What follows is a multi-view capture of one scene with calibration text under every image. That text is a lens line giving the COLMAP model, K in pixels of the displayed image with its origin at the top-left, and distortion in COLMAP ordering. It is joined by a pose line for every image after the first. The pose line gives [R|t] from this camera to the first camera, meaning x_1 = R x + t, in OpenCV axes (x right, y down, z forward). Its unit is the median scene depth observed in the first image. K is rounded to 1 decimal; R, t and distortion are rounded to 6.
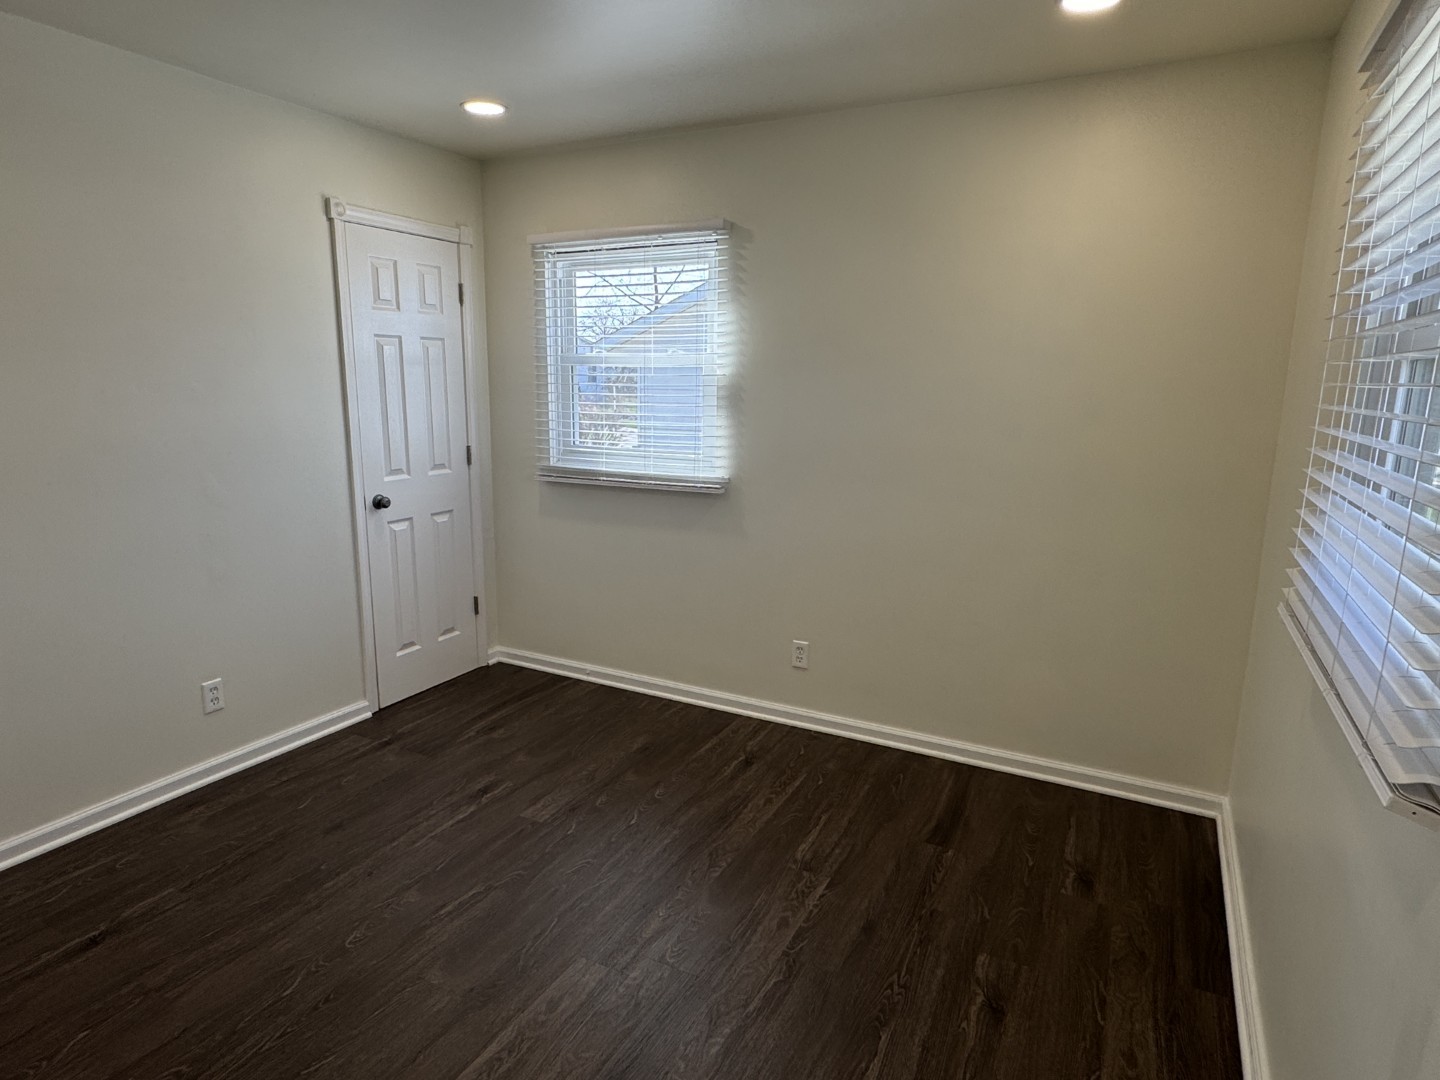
lens RADIAL K [[836.5, 0, 715.7], [0, 836.5, 540.8], [0, 0, 1]] dist [0.006656, -0.005273]
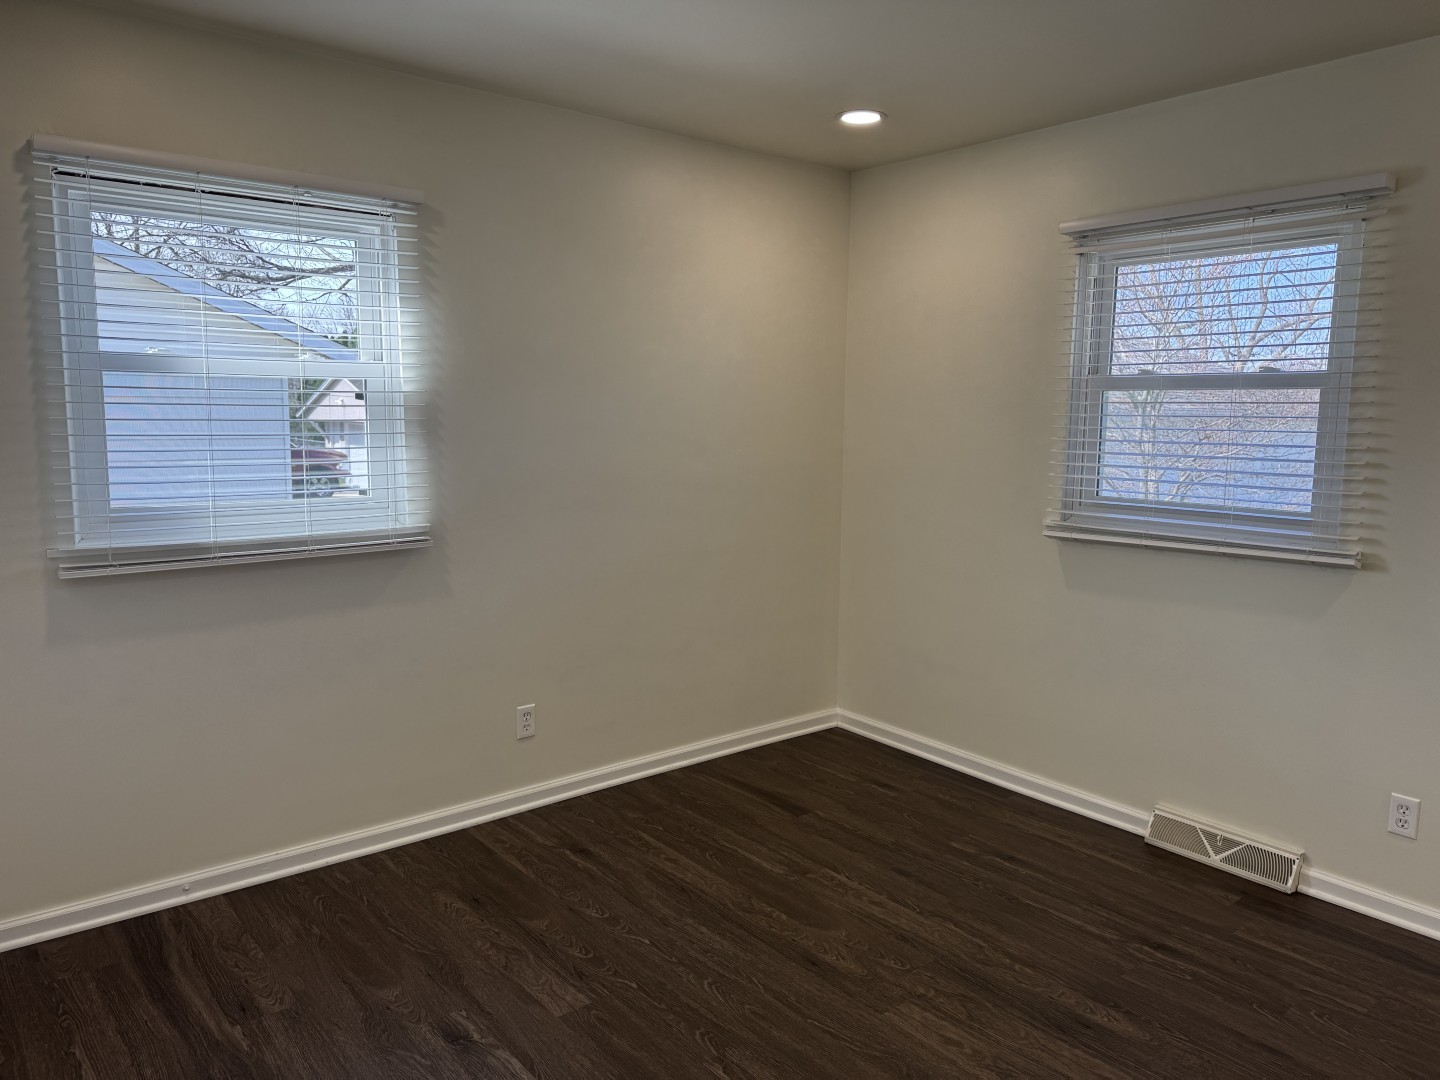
lens RADIAL K [[1008.4, 0, 709.2], [0, 1008.4, 536.2], [0, 0, 1]] dist [0.070023, -0.091570]
pose [[0.396834, -0.123909, 0.909488, -0.772415], [0.172619, 0.983242, 0.058639, -0.079962], [-0.901513, 0.133725, 0.411573, 0.411731]]
